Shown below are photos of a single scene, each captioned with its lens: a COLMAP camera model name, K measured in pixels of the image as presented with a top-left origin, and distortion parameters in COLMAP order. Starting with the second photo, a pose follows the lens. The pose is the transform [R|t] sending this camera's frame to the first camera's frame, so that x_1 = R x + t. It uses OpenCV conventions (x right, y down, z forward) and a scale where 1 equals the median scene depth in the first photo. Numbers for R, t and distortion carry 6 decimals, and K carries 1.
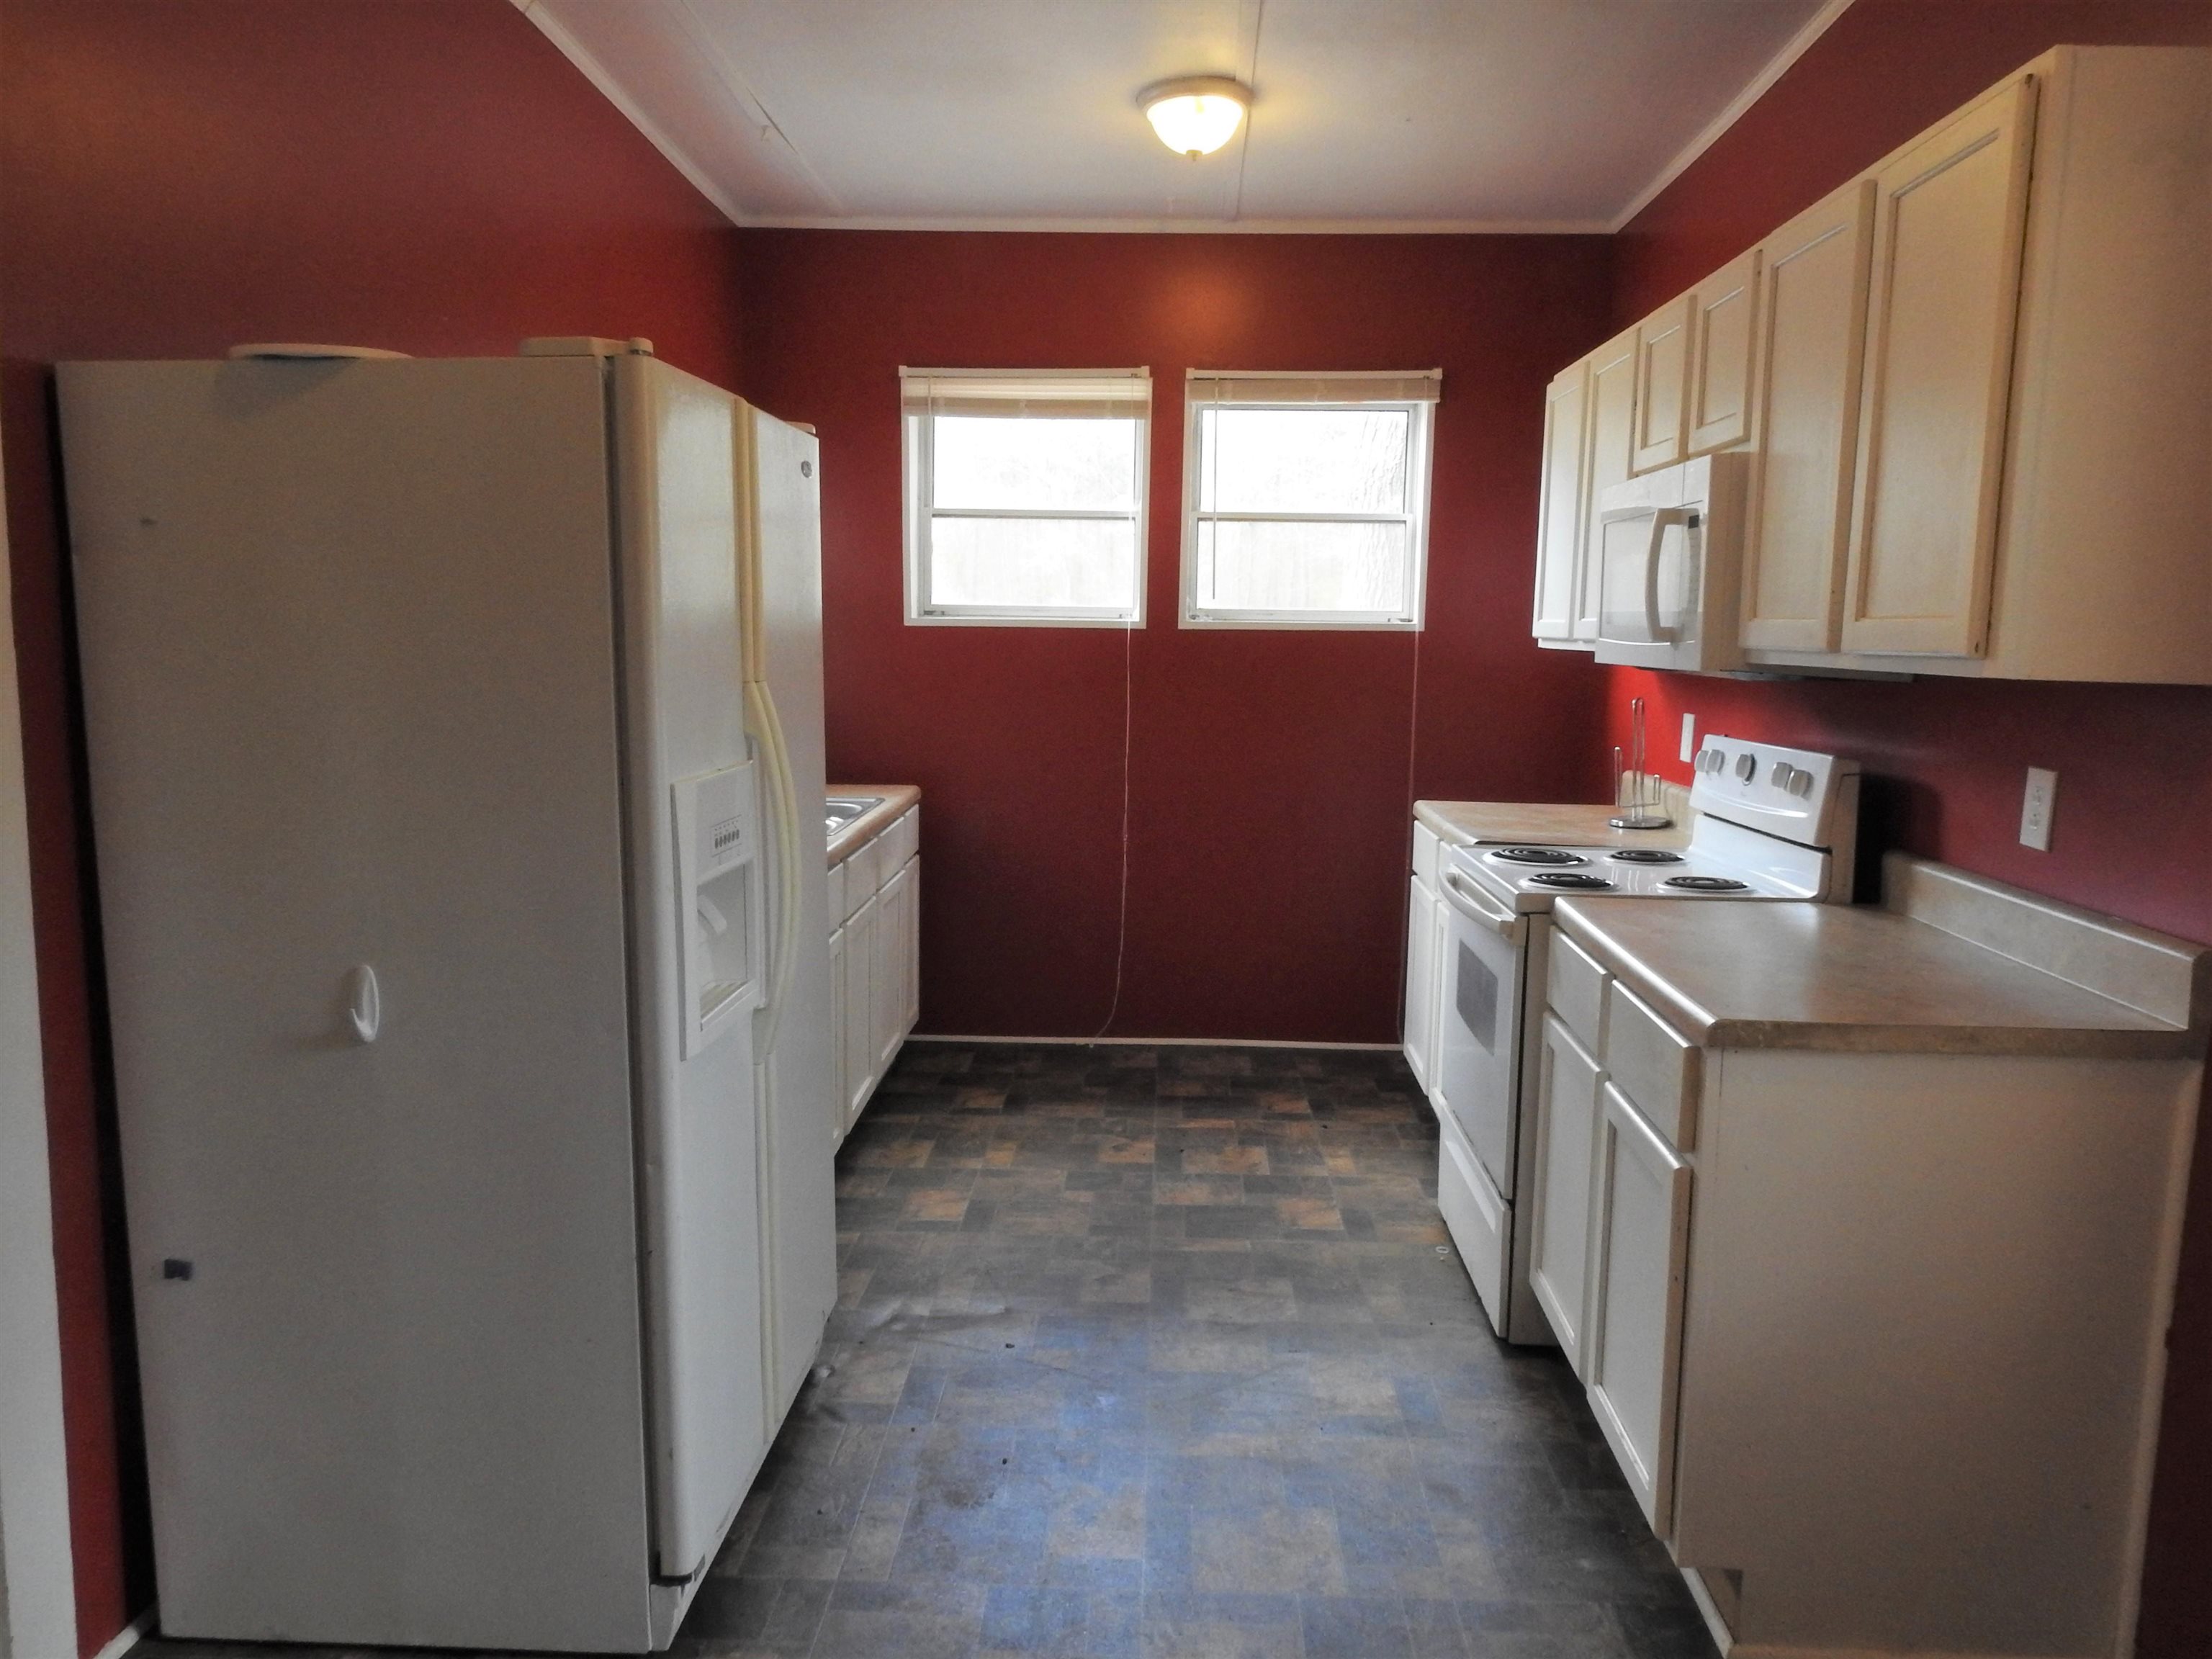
lens RADIAL K [[1590.3, 0, 1103.0], [0, 1590.3, 832.7], [0, 0, 1]] dist [-0.020304, 0.005357]
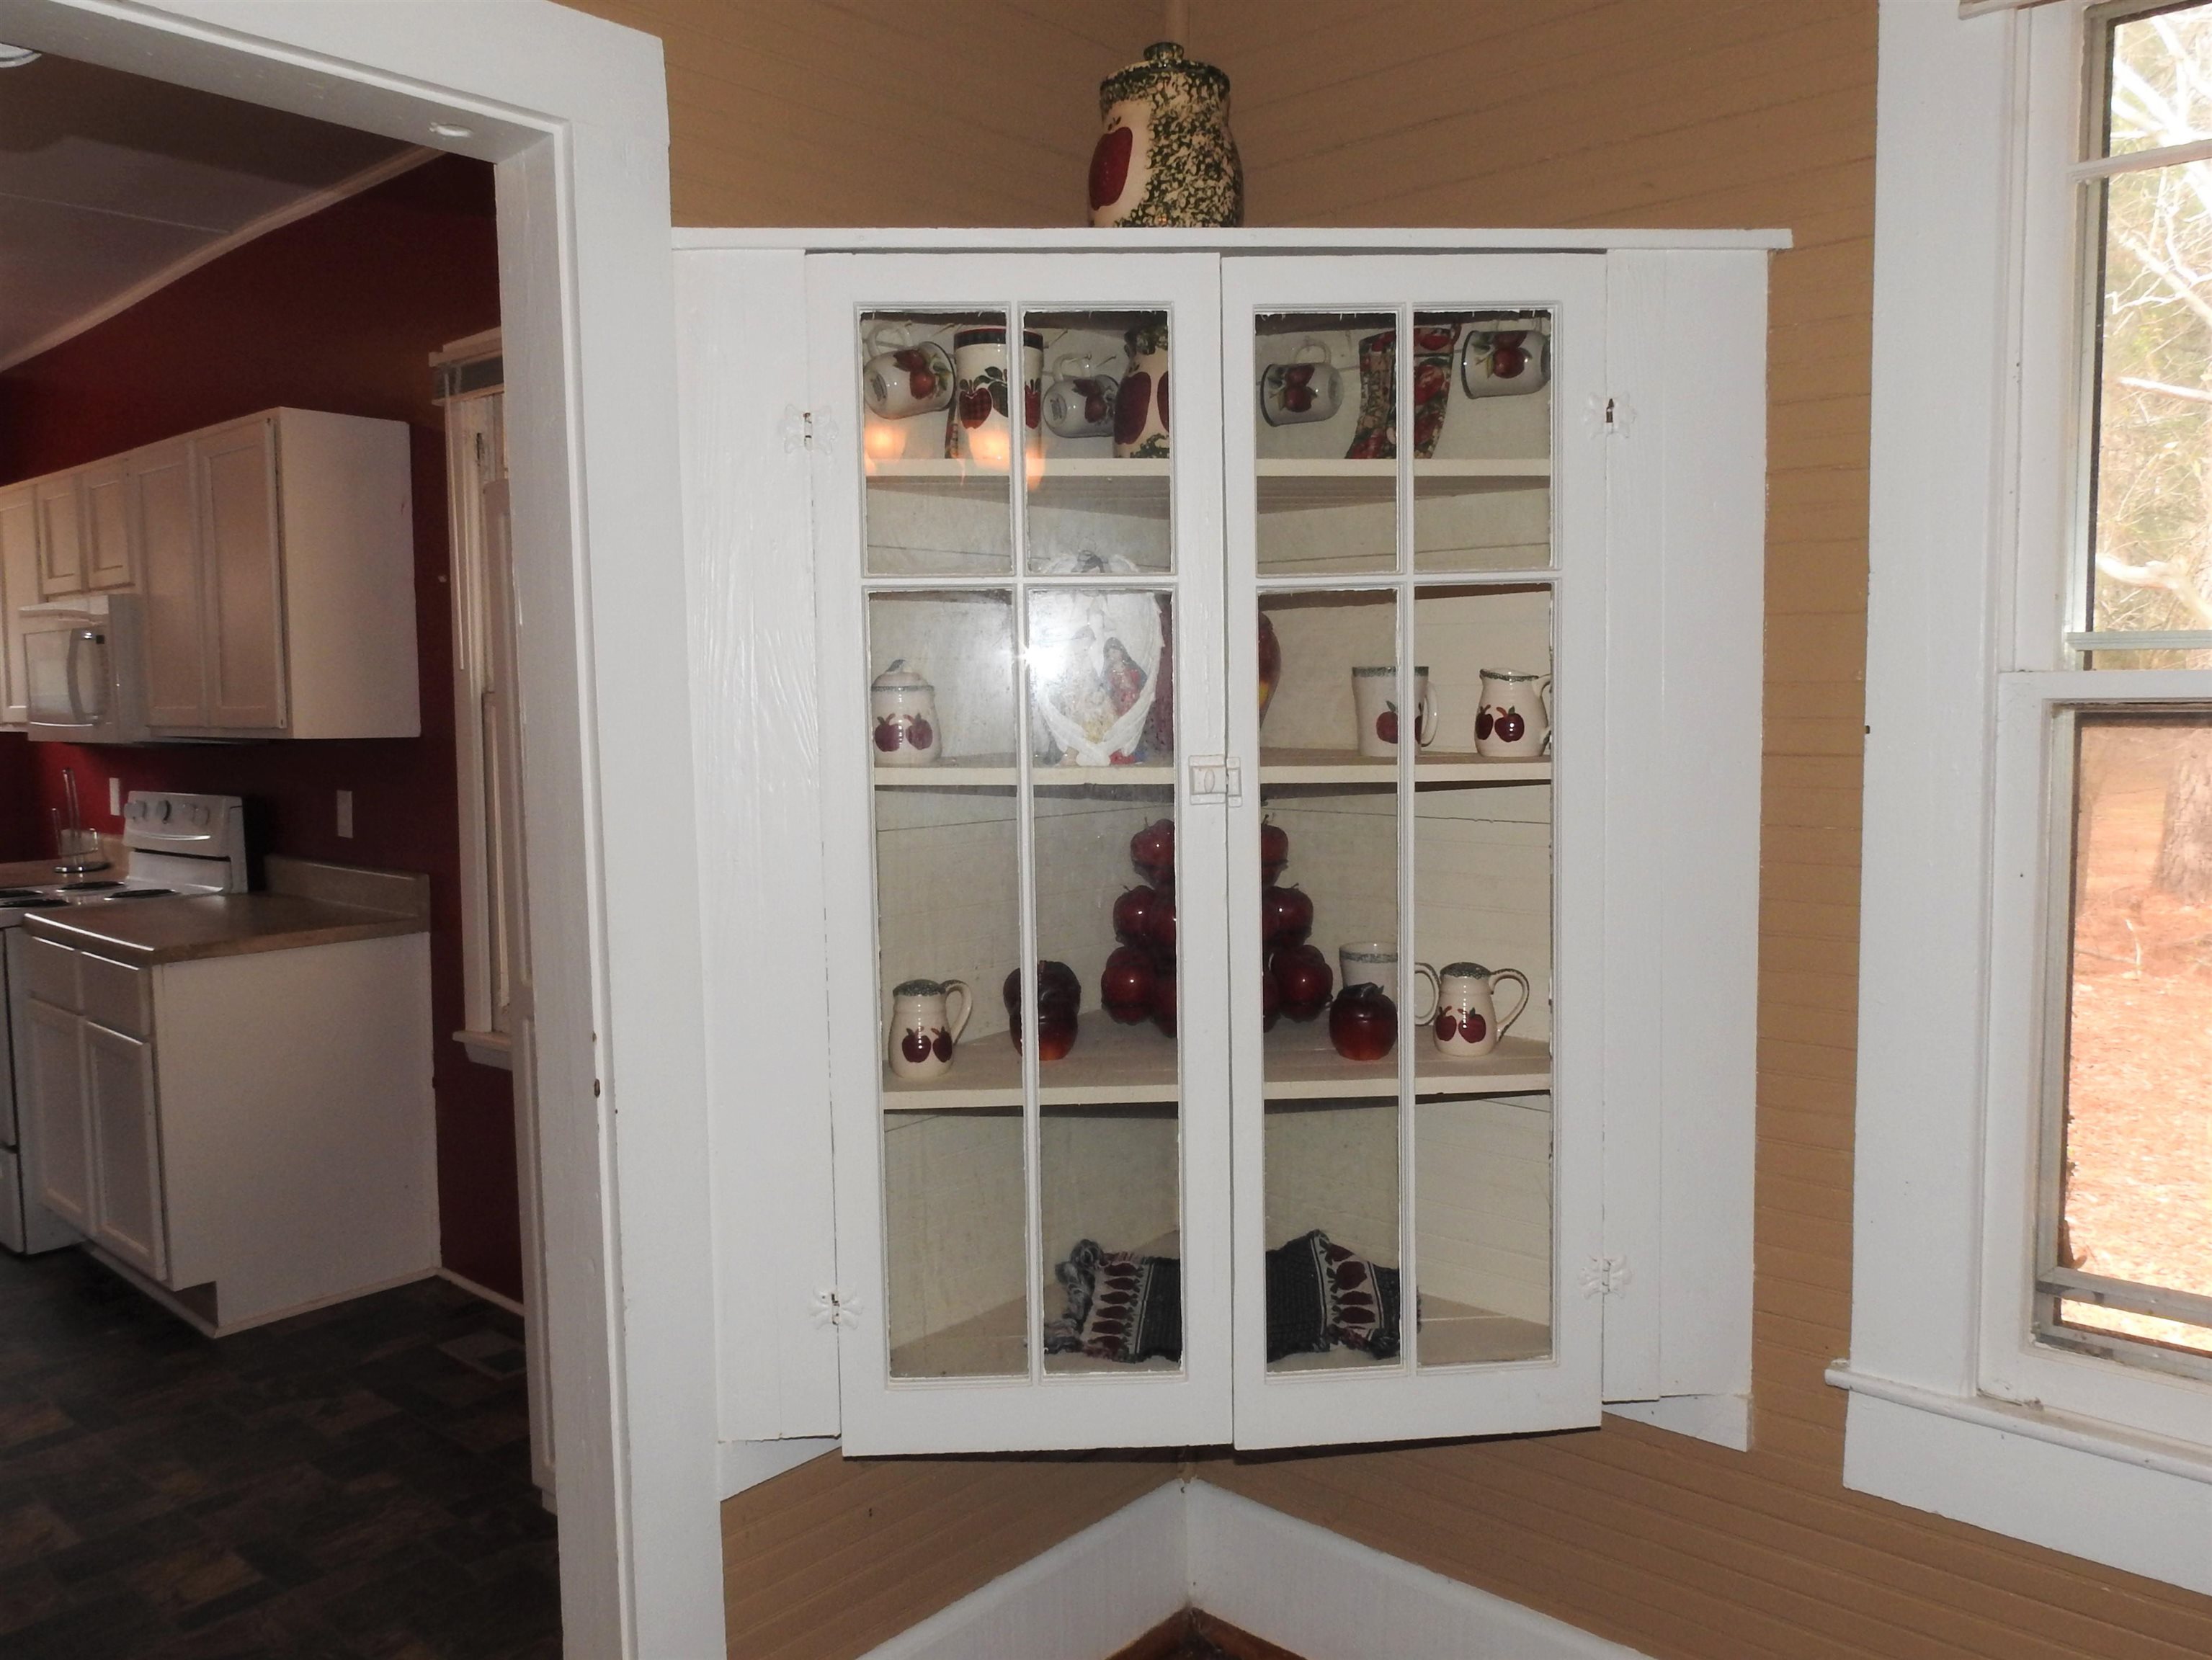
lens RADIAL K [[1590.3, 0, 1090.3], [0, 1590.3, 823.4], [0, 0, 1]] dist [-0.020304, 0.005357]
pose [[0.615565, -0.086334, 0.783343, -0.169193], [0.125158, 0.992076, 0.010987, 0.053147], [-0.778085, 0.091278, 0.621492, -0.461767]]
